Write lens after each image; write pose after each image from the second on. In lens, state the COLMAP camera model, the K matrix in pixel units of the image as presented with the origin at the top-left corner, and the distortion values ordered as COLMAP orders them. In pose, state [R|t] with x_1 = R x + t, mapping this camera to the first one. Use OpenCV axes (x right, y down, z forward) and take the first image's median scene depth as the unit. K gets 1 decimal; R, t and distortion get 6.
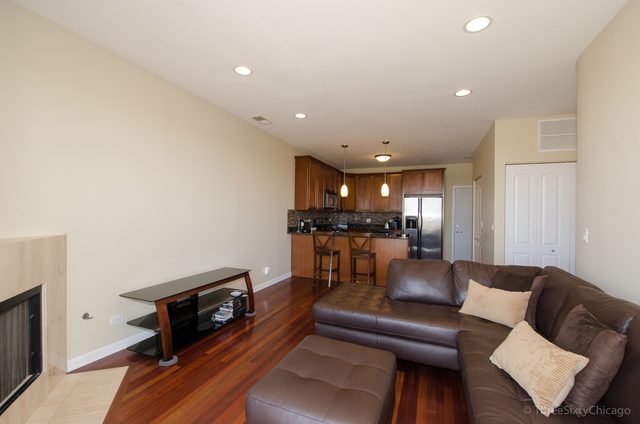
lens RADIAL K [[276.9, 0, 318.7], [0, 276.9, 212.0], [0, 0, 1]] dist [0.007730, -0.001001]
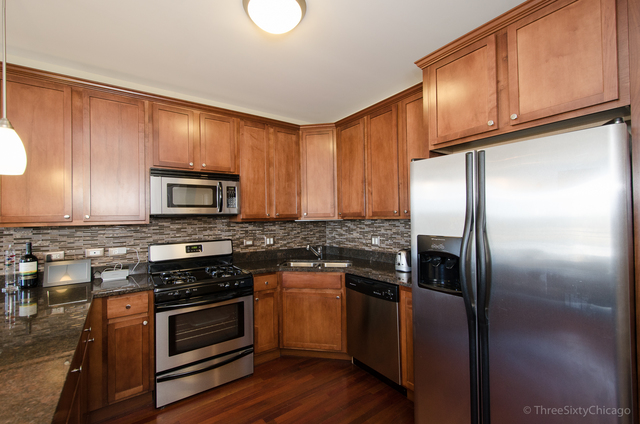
lens RADIAL K [[276.9, 0, 319.3], [0, 276.9, 212.6], [0, 0, 1]] dist [0.007730, -0.001001]
pose [[0.847419, -0.043589, -0.529132, 0.372273], [0.037517, 0.999049, -0.022216, -0.003133], [0.529597, -0.001025, 0.848248, 0.755648]]
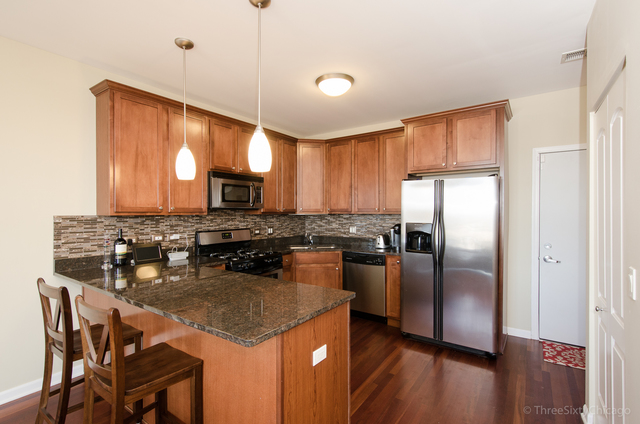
lens RADIAL K [[300.3, 0, 320.6], [0, 300.3, 214.2], [0, 0, 1]] dist [0.001595, 0.000347]
pose [[0.974903, -0.018782, -0.221836, 0.289860], [0.021169, 0.999741, 0.008386, -0.005750], [0.221621, -0.012872, 0.975048, 0.521065]]
